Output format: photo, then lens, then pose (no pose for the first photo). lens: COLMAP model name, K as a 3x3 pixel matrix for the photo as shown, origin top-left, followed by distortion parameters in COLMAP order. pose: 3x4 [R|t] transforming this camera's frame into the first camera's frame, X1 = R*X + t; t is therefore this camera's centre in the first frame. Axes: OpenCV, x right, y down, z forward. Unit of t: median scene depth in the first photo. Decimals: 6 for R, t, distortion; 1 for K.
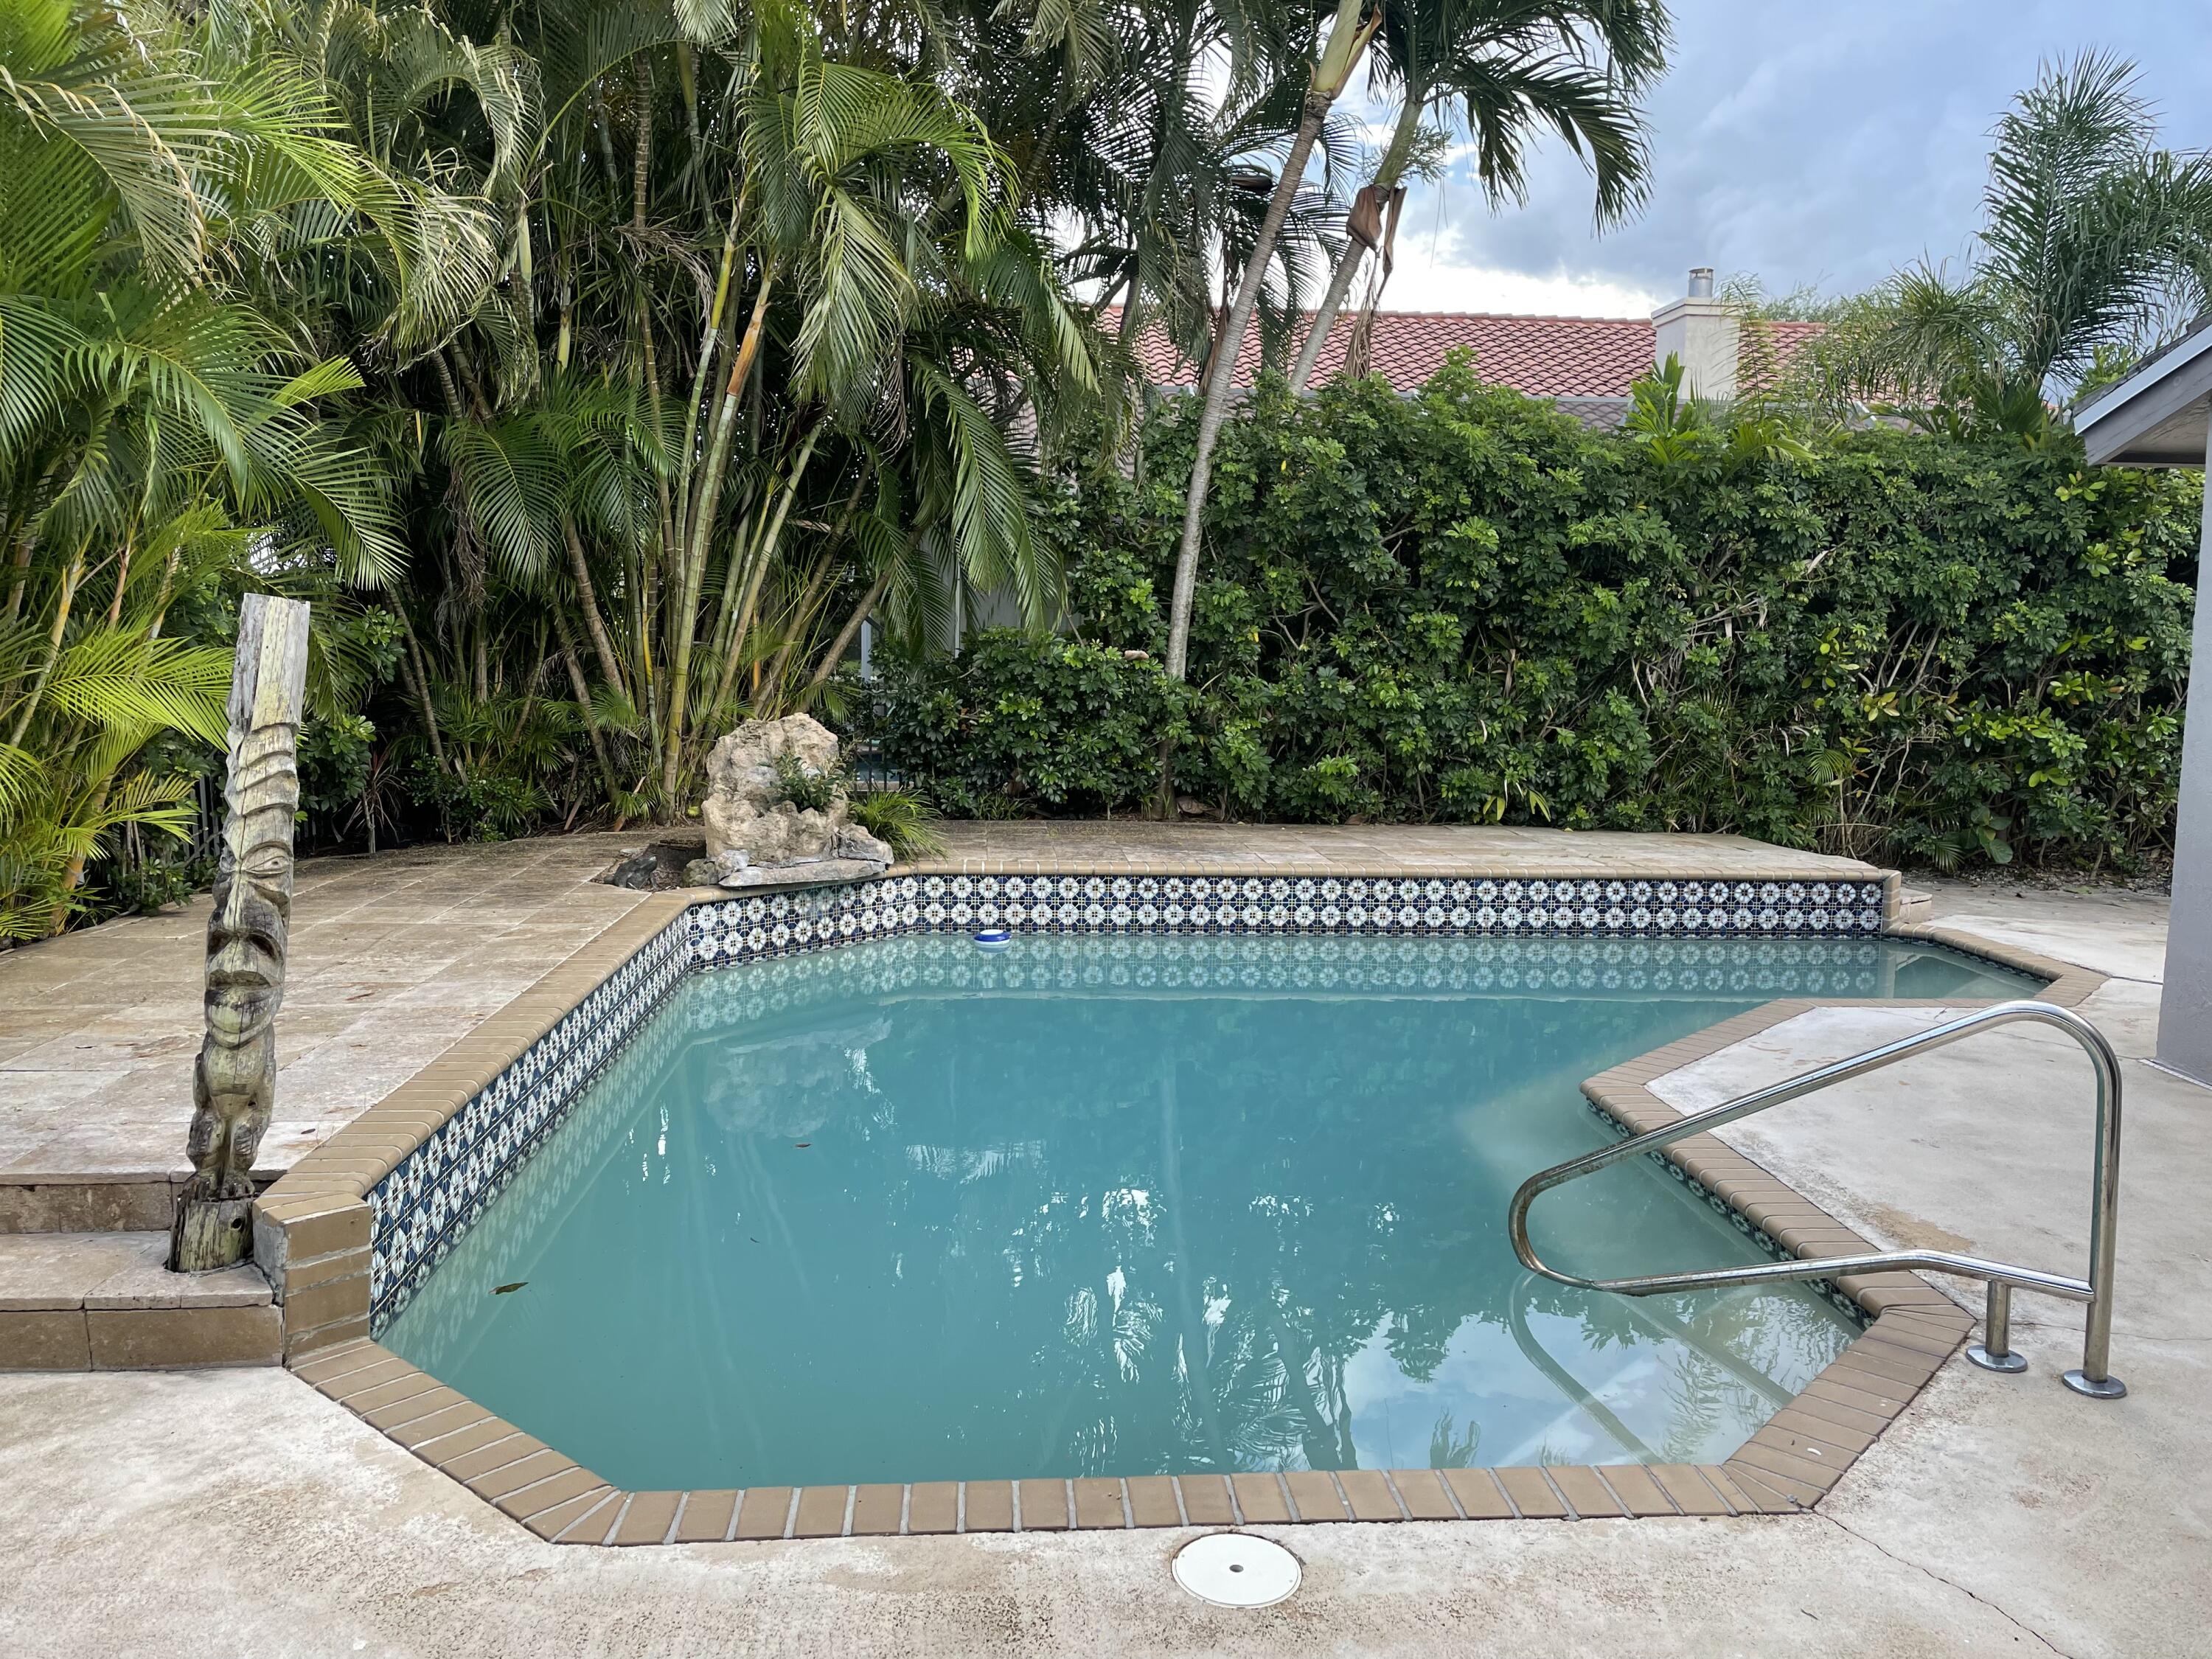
lens RADIAL K [[1674.7, 0, 1115.5], [0, 1674.7, 813.1], [0, 0, 1]] dist [0.087498, -0.127361]
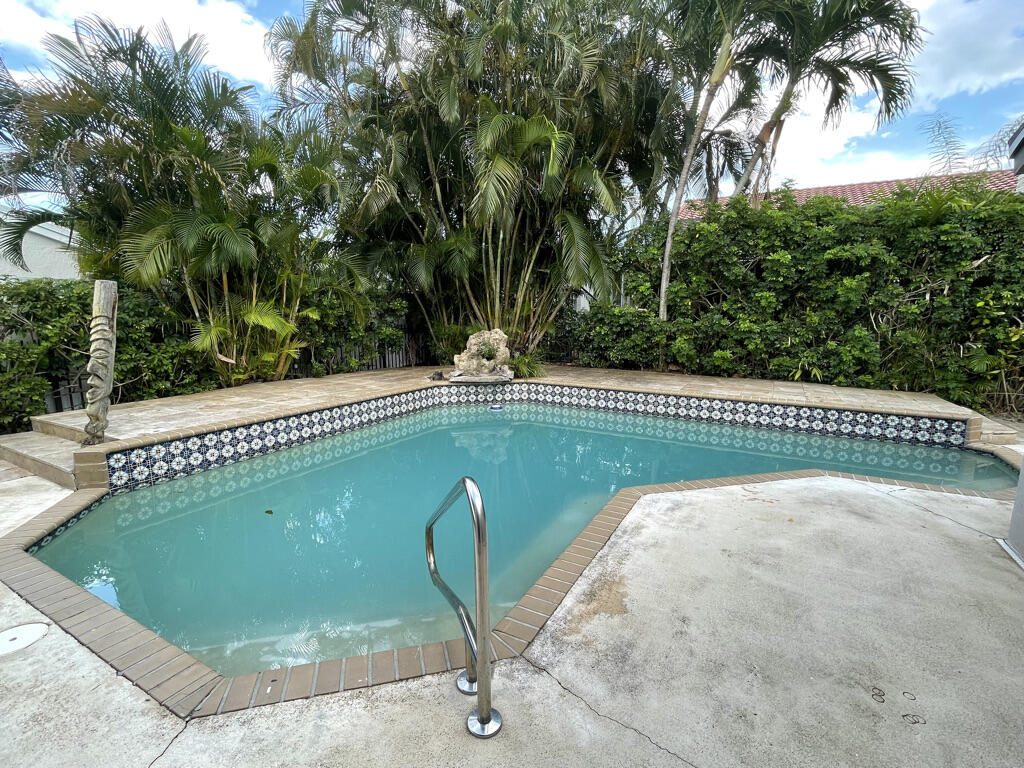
lens RADIAL K [[485.3, 0, 512.0], [0, 485.3, 384.0], [0, 0, 1]] dist [-0.003278, -0.000213]
pose [[0.833256, 0.069726, -0.548473, 0.282653], [-0.052907, 0.997519, 0.046435, -0.000058], [0.550350, -0.009675, 0.834878, 0.220388]]
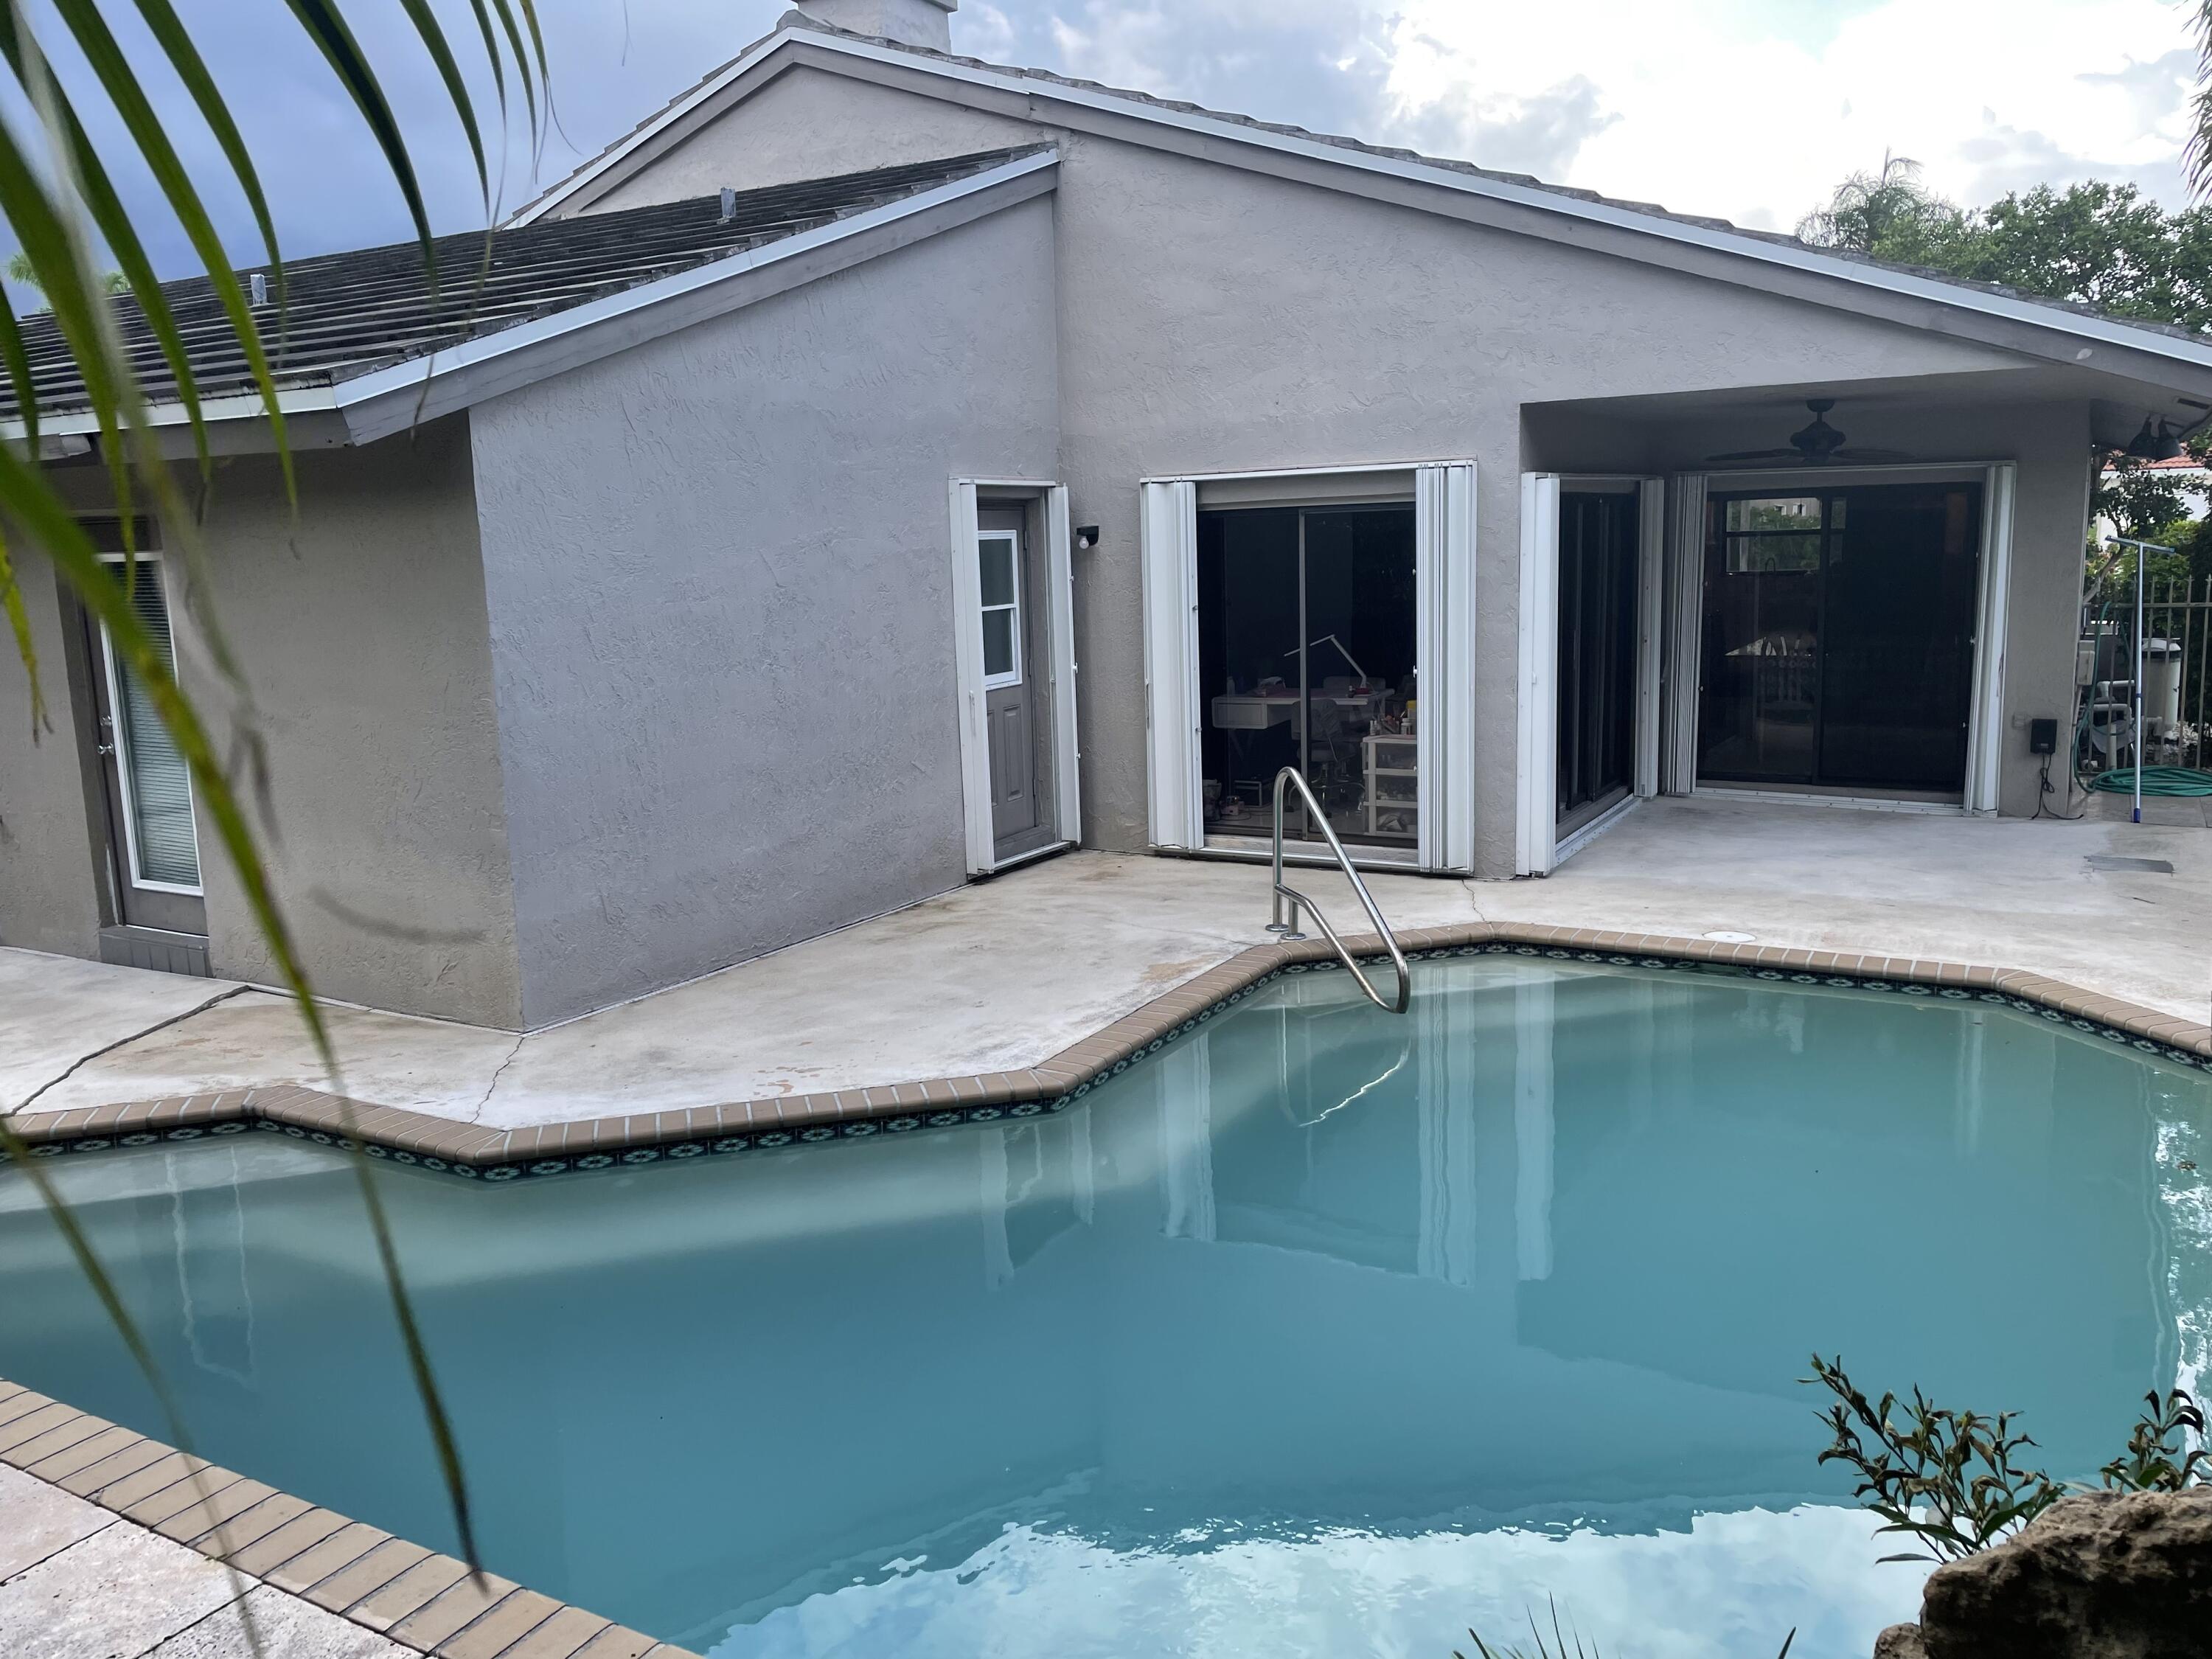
lens RADIAL K [[1674.7, 0, 1115.5], [0, 1674.7, 813.1], [0, 0, 1]] dist [0.087498, -0.127361]
pose [[-0.831674, -0.082626, 0.549082, -0.156185], [0.077368, 0.961977, 0.261944, -0.140771], [-0.549847, 0.260333, -0.793659, 0.977237]]
